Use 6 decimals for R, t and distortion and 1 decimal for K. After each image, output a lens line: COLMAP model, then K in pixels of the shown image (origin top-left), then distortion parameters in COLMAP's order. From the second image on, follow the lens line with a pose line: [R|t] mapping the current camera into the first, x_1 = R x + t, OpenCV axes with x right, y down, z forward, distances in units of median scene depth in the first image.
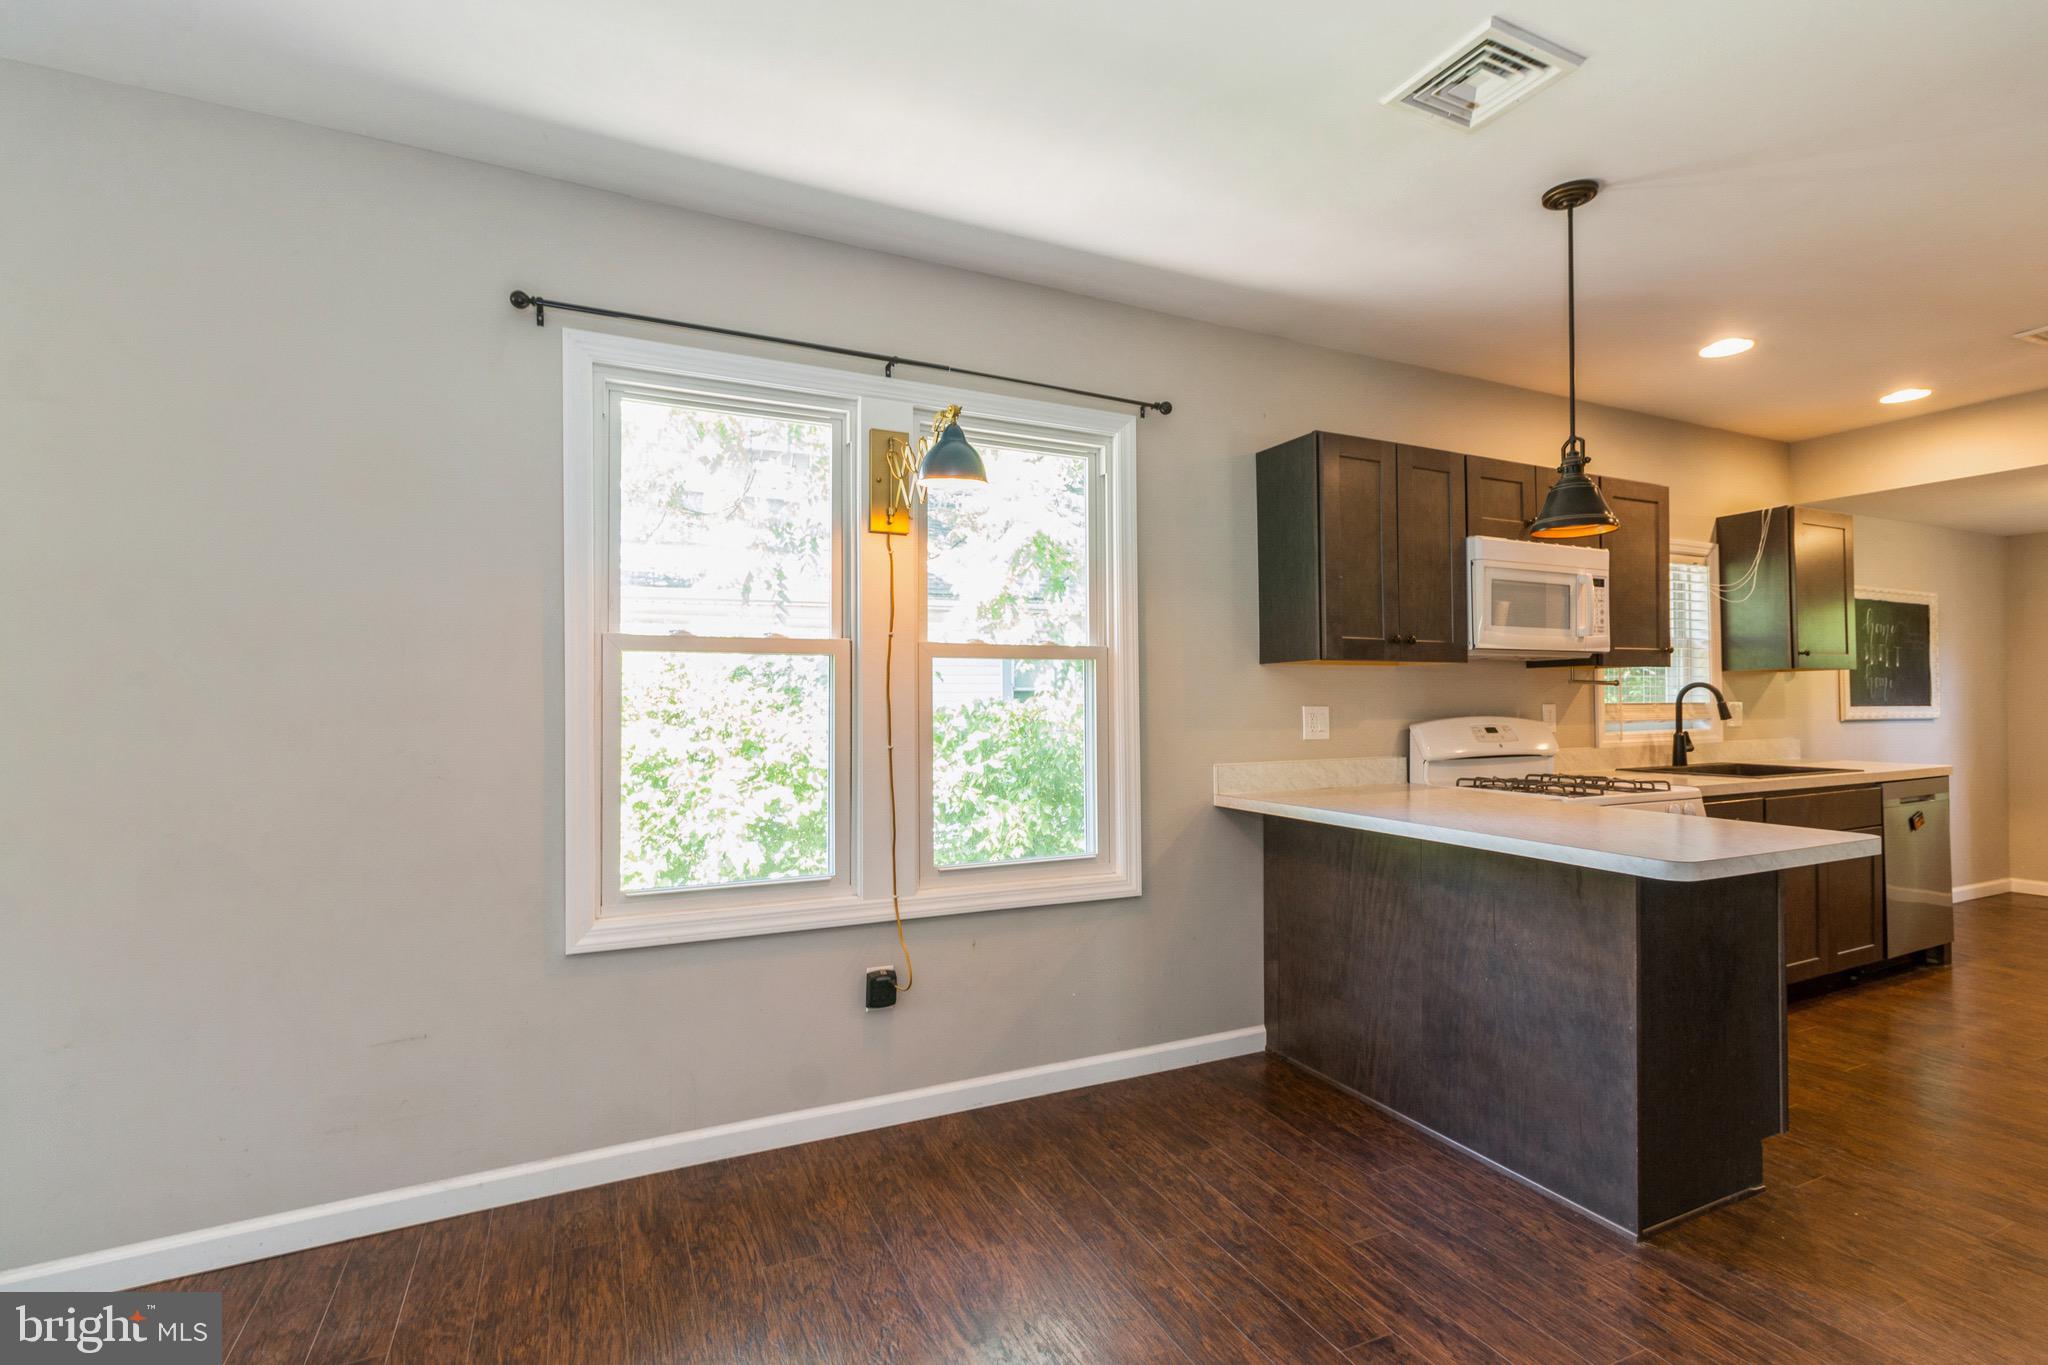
lens RADIAL K [[934.5, 0, 1028.8], [0, 934.5, 694.0], [0, 0, 1]] dist [0.000750, 0.000091]
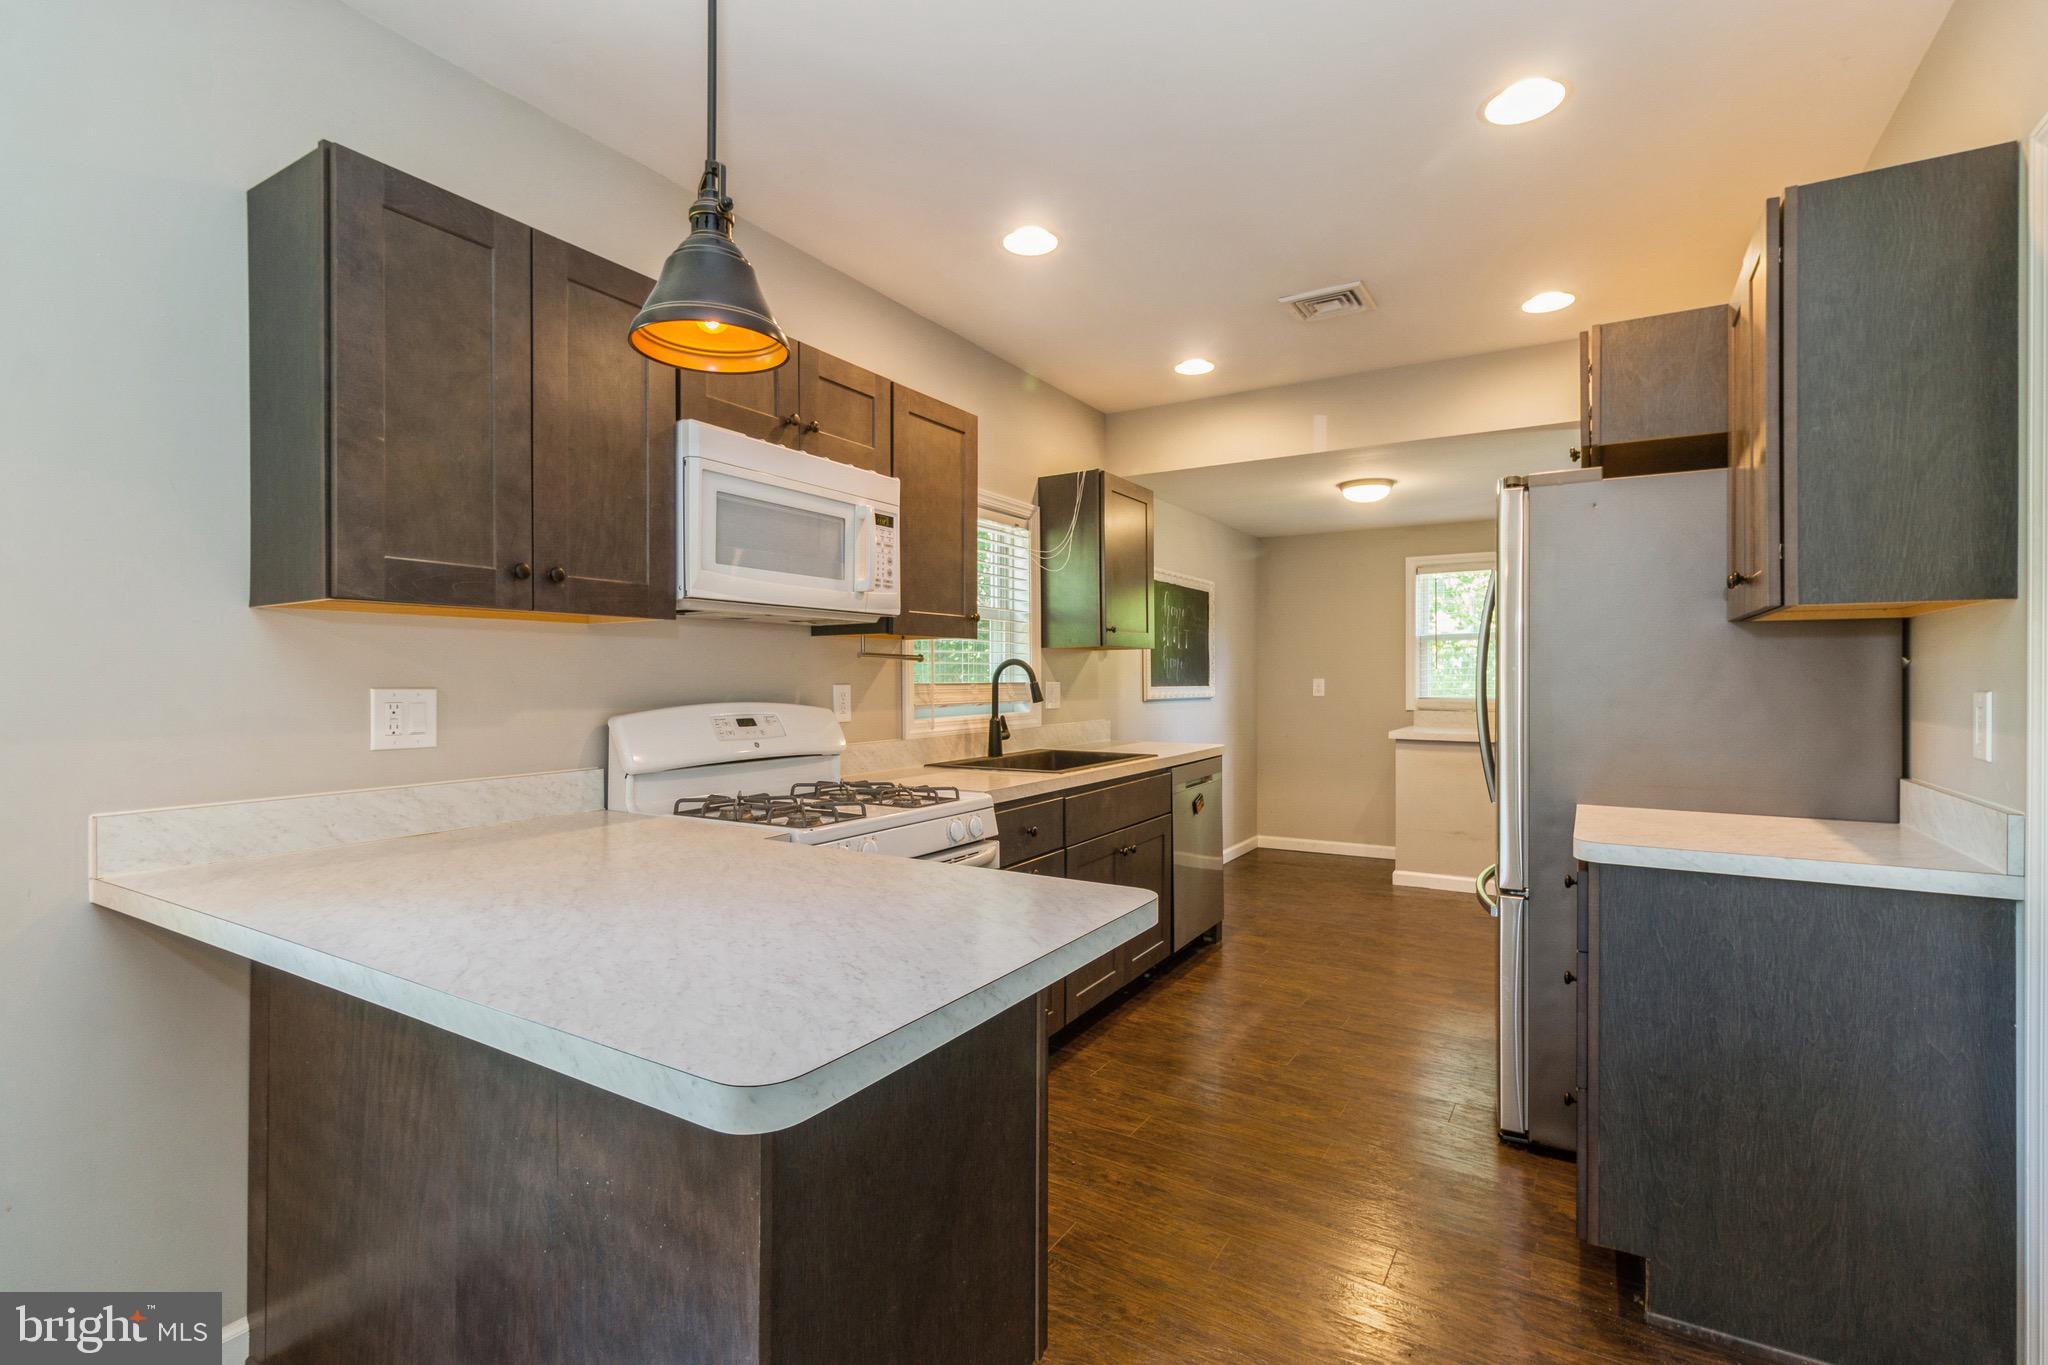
lens RADIAL K [[934.5, 0, 1028.8], [0, 934.5, 694.0], [0, 0, 1]] dist [0.000750, 0.000091]
pose [[0.836856, -0.005213, 0.547398, 0.267357], [-0.007786, 0.999740, 0.021425, 0.001139], [-0.547367, -0.022192, 0.836598, 0.282297]]
